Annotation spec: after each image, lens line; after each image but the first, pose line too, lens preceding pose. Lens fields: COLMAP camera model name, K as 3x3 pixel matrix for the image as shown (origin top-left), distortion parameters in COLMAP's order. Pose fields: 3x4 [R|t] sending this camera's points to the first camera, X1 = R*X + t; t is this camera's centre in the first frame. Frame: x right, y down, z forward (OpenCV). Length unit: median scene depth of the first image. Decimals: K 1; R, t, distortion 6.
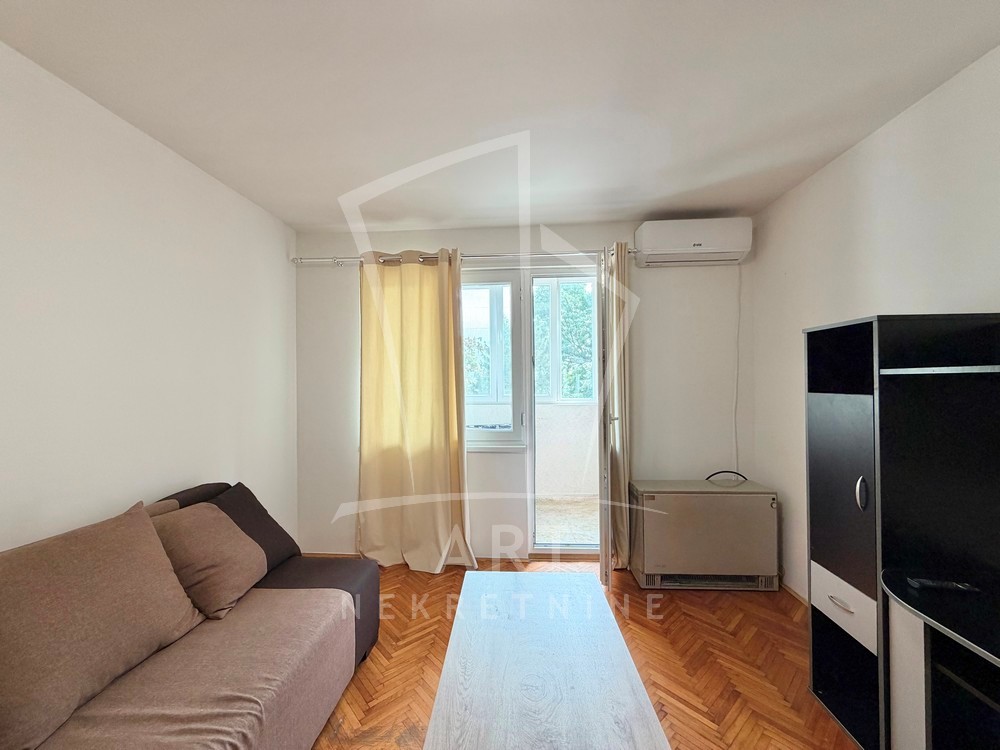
lens RADIAL K [[396.4, 0, 496.9], [0, 396.4, 377.5], [0, 0, 1]] dist [0.001502, 0.000074]
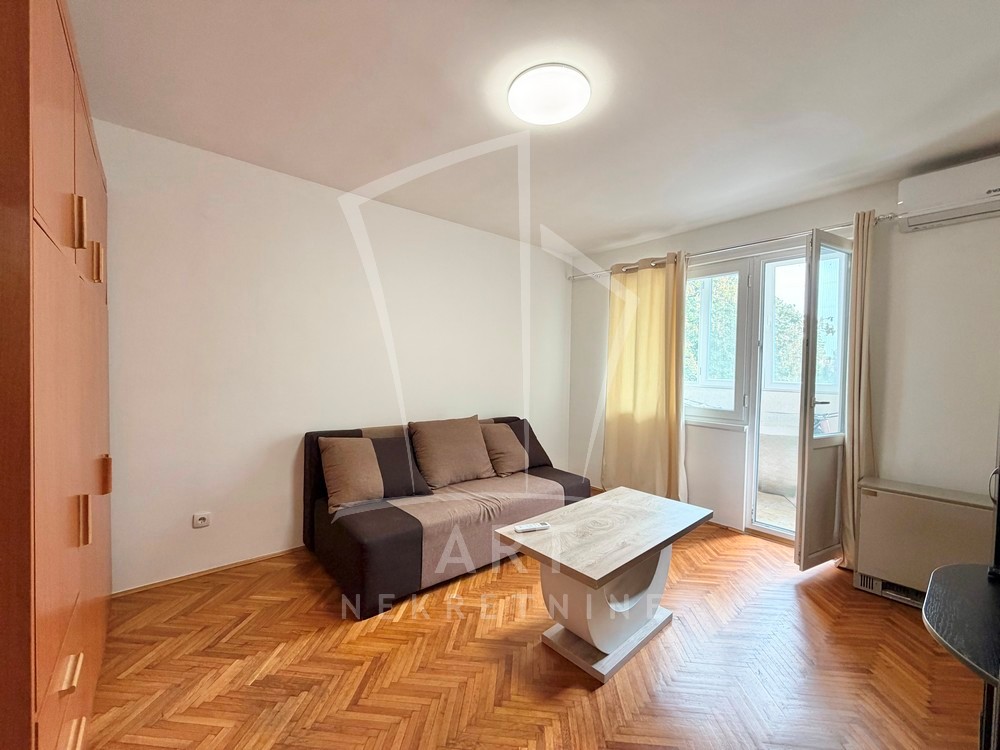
lens RADIAL K [[396.4, 0, 496.9], [0, 396.4, 377.5], [0, 0, 1]] dist [0.001502, 0.000074]
pose [[0.698776, 0.041894, -0.714113, 0.385605], [-0.019191, 0.999022, 0.039830, 0.014715], [0.715084, -0.014128, 0.698896, -0.226769]]
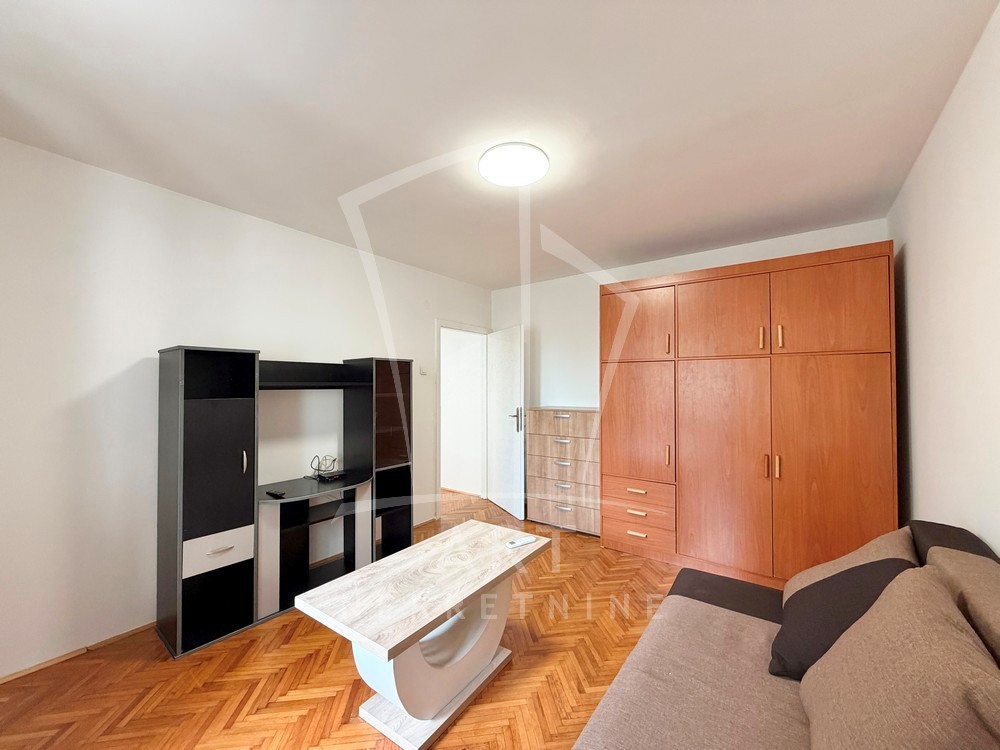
lens RADIAL K [[396.4, 0, 496.9], [0, 396.4, 377.5], [0, 0, 1]] dist [0.001502, 0.000074]
pose [[-0.843525, 0.019242, 0.536746, -0.381878], [0.004319, 0.999569, -0.029048, 0.005681], [-0.537073, -0.022185, -0.843244, 0.902570]]
